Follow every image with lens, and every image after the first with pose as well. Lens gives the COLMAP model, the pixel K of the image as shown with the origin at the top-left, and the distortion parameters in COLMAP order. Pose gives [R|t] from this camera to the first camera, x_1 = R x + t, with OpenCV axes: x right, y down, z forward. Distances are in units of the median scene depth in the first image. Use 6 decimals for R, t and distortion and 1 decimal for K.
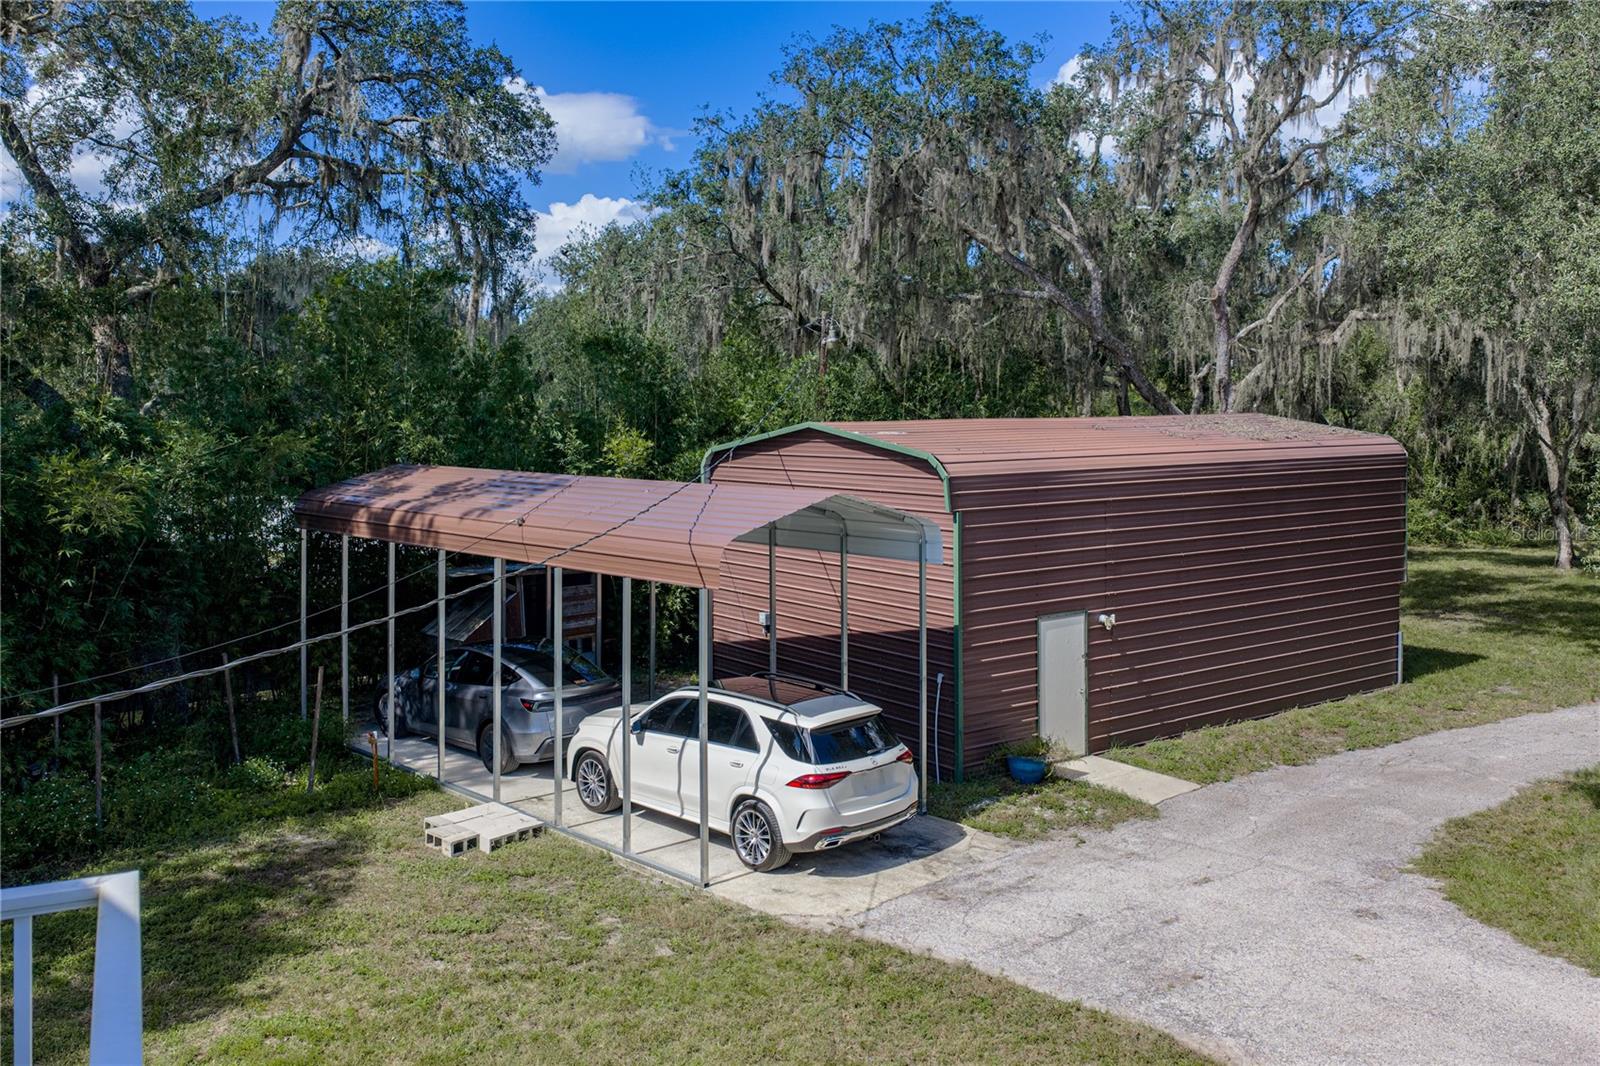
lens RADIAL K [[1343.4, 0, 759.9], [0, 1343.4, 424.9], [0, 0, 1]] dist [0.035459, -0.012238]
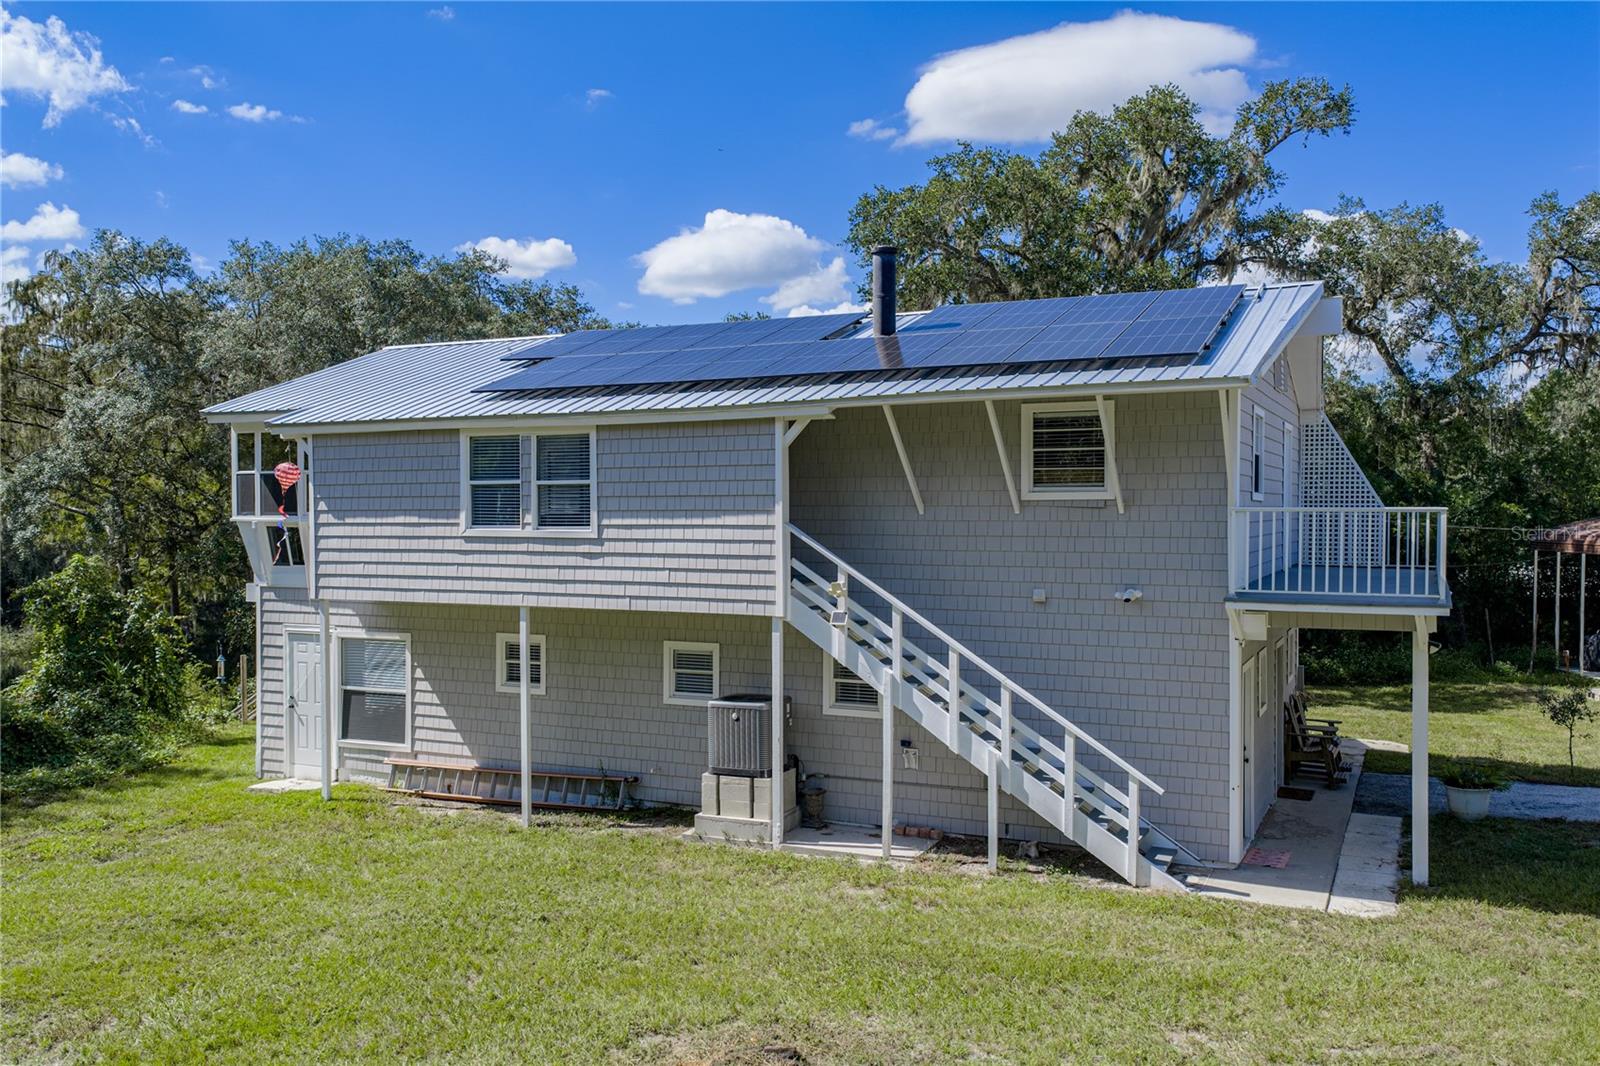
lens RADIAL K [[1343.4, 0, 787.7], [0, 1343.4, 537.7], [0, 0, 1]] dist [0.035459, -0.012238]
pose [[0.634137, 0.015738, -0.773061, 0.449170], [-0.015141, 0.999854, 0.007935, 0.066034], [0.773073, 0.006673, 0.634282, -0.965092]]
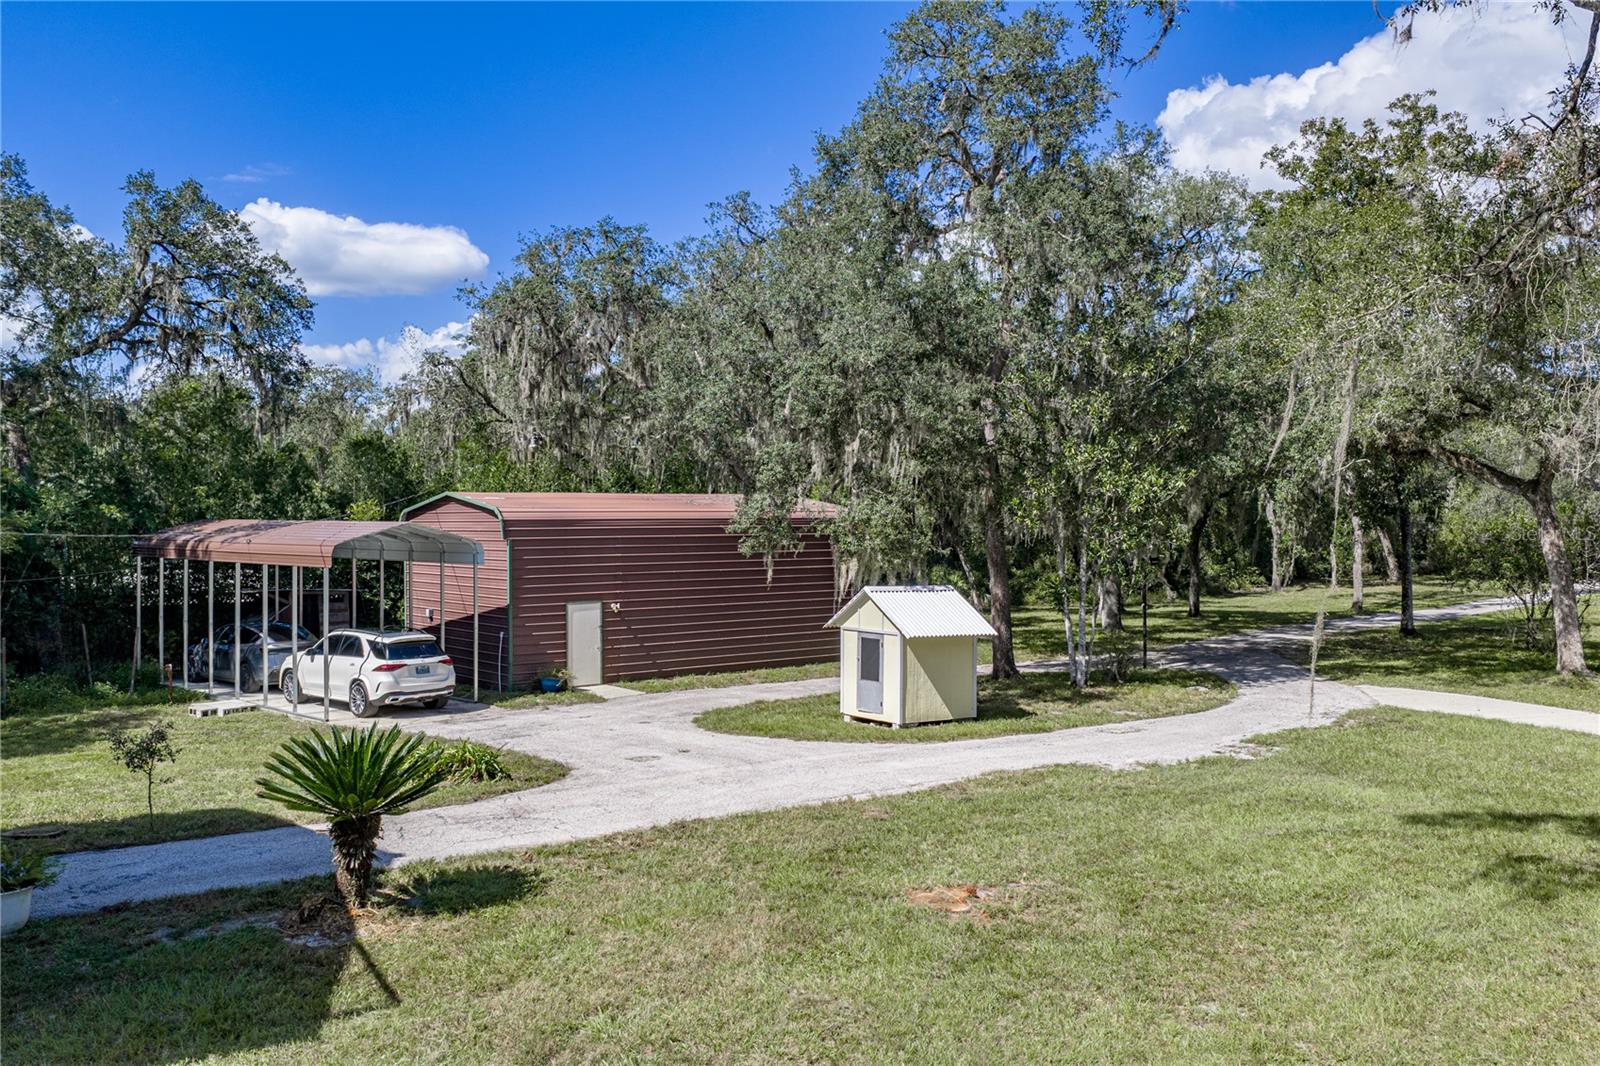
lens RADIAL K [[1343.4, 0, 791.7], [0, 1343.4, 539.8], [0, 0, 1]] dist [0.035459, -0.012238]
pose [[0.998658, 0.002758, 0.051726, 0.393815], [-0.002688, 0.999995, -0.001424, 0.061086], [-0.051729, 0.001283, 0.998660, -0.729276]]
